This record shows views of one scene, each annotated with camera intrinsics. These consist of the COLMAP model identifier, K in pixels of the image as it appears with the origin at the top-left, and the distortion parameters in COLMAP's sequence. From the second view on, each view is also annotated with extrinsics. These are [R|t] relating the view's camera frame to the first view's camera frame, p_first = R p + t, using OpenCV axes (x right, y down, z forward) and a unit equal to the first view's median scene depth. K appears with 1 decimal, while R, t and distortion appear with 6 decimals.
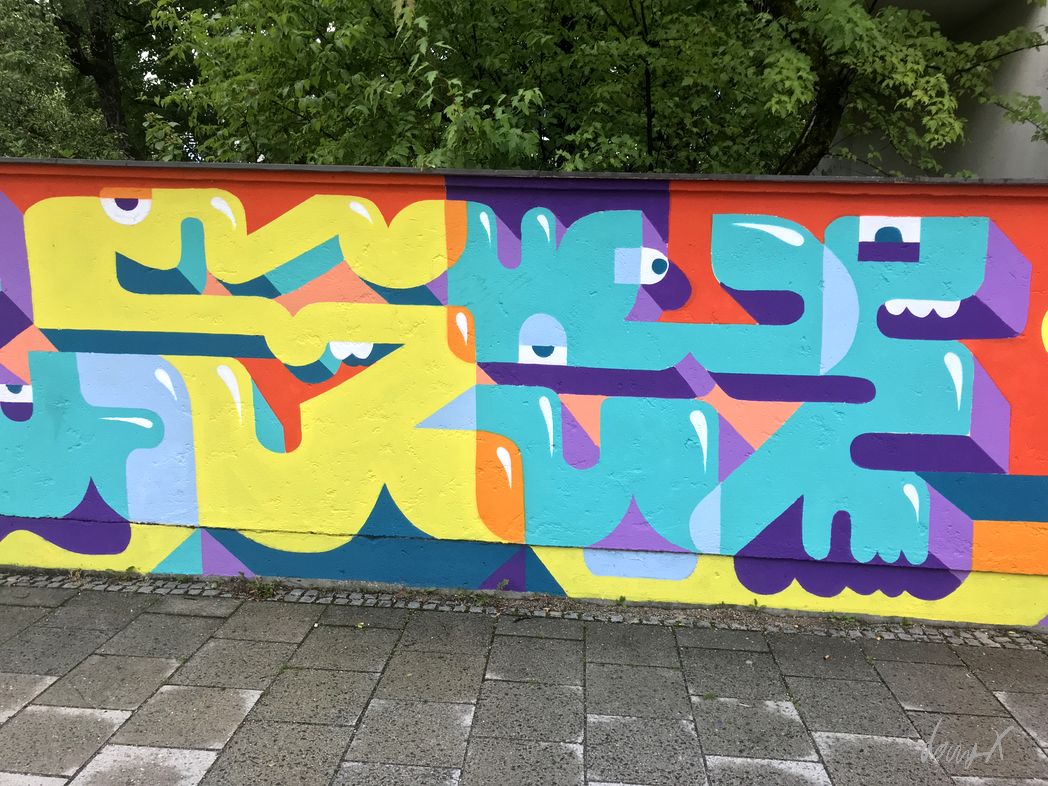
lens RADIAL K [[847.7, 0, 524.5], [0, 847.7, 376.9], [0, 0, 1]] dist [0.006926, -0.015212]
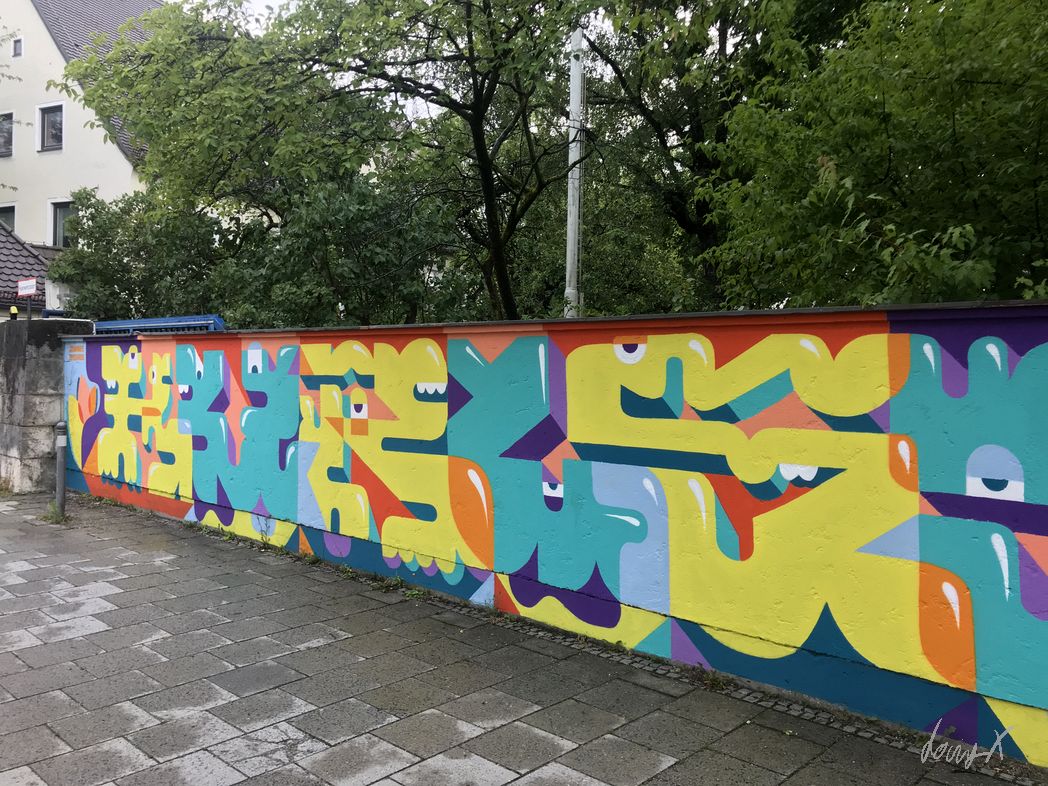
lens RADIAL K [[847.7, 0, 524.5], [0, 847.7, 376.9], [0, 0, 1]] dist [0.006926, -0.015212]
pose [[0.776549, -0.012825, -0.629926, 0.210975], [-0.082545, 0.989105, -0.121895, 0.009387], [0.624626, 0.146654, 0.767030, -0.077623]]
